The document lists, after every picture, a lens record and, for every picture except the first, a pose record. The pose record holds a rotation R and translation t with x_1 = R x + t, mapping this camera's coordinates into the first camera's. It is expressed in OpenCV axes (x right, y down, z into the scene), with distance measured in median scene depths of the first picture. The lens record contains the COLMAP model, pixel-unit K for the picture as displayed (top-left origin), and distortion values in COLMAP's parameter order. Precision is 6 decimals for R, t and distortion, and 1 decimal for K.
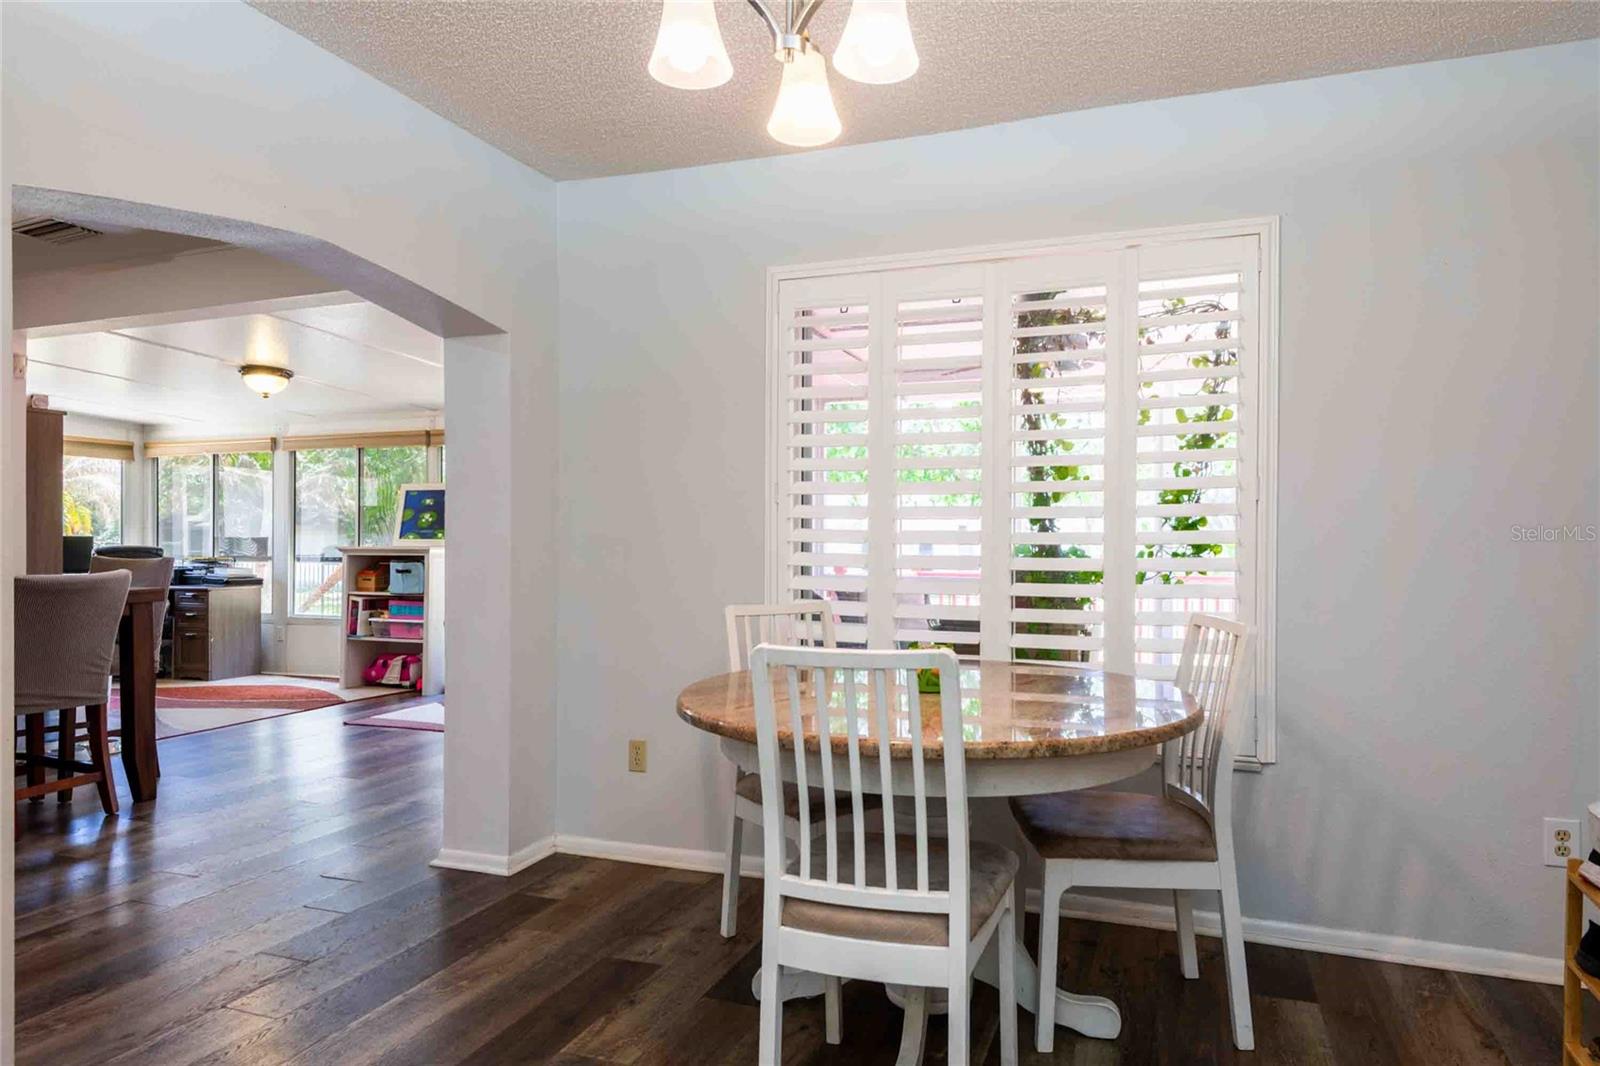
lens RADIAL K [[971.7, 0, 809.1], [0, 971.7, 538.5], [0, 0, 1]] dist [0.002704, -0.000758]
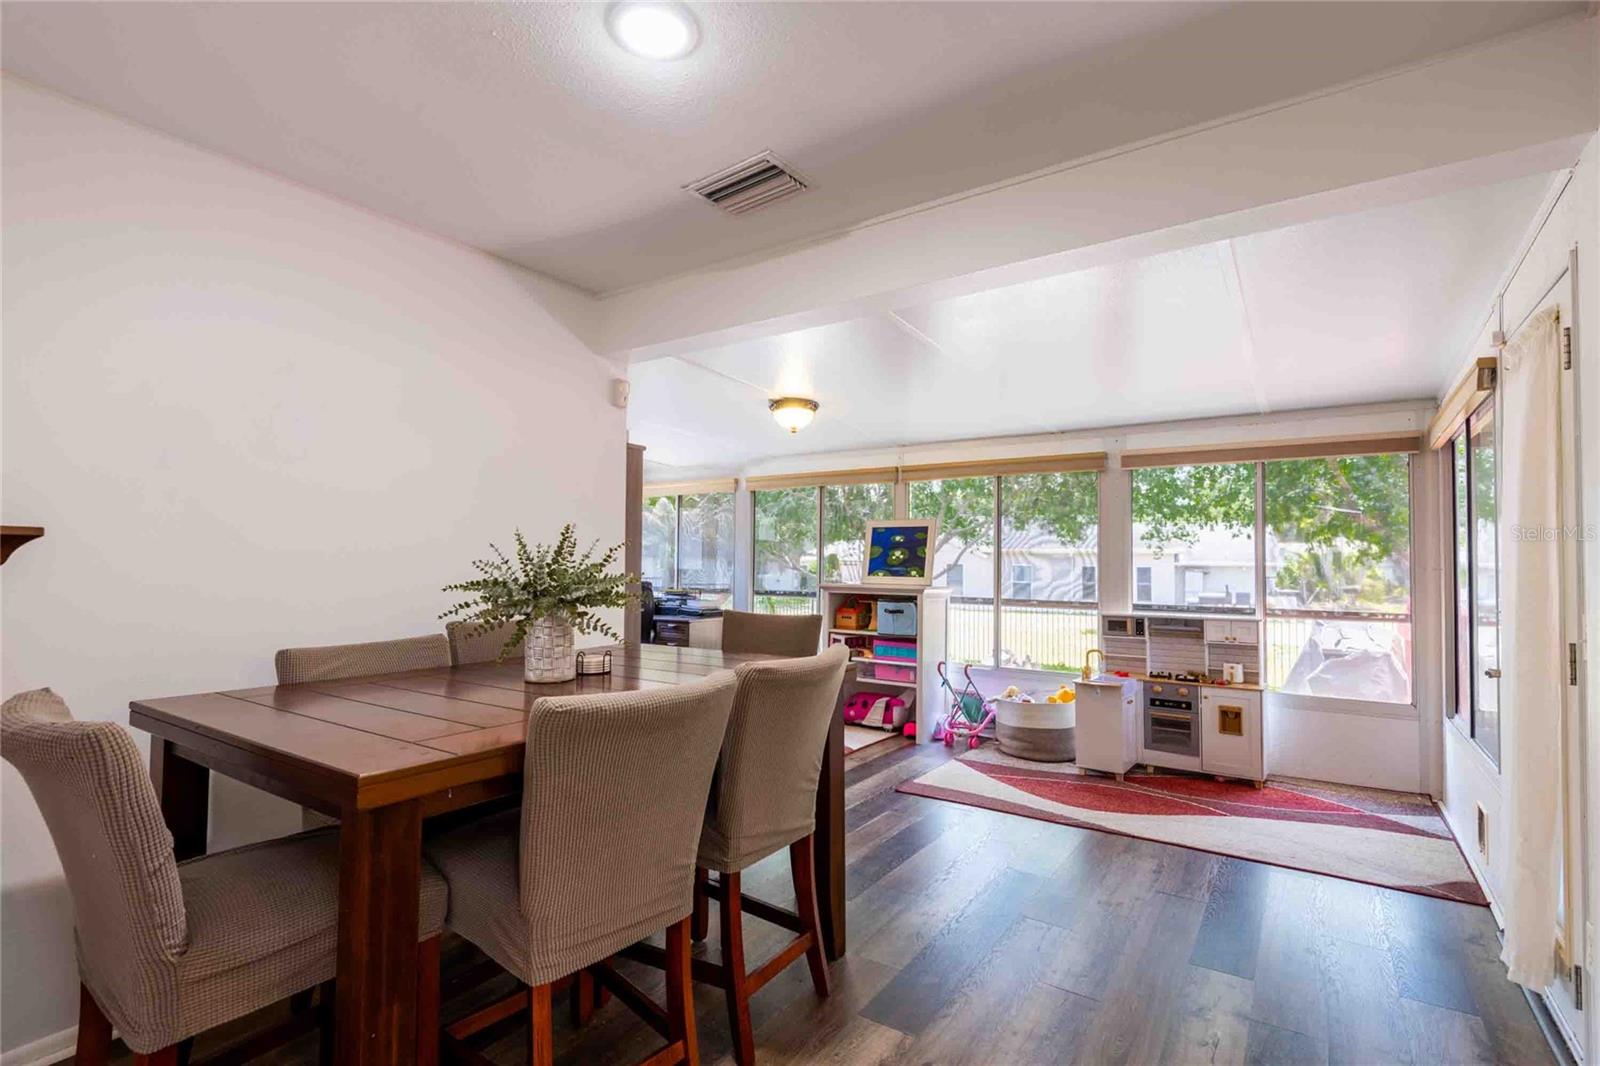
lens RADIAL K [[739.4, 0, 795.0], [0, 739.4, 535.3], [0, 0, 1]] dist [0.016140, -0.000239]
pose [[0.971990, -0.001456, -0.235019, -0.331517], [-0.006156, 0.999480, -0.031652, -0.017527], [0.234943, 0.032212, 0.971475, 0.253420]]
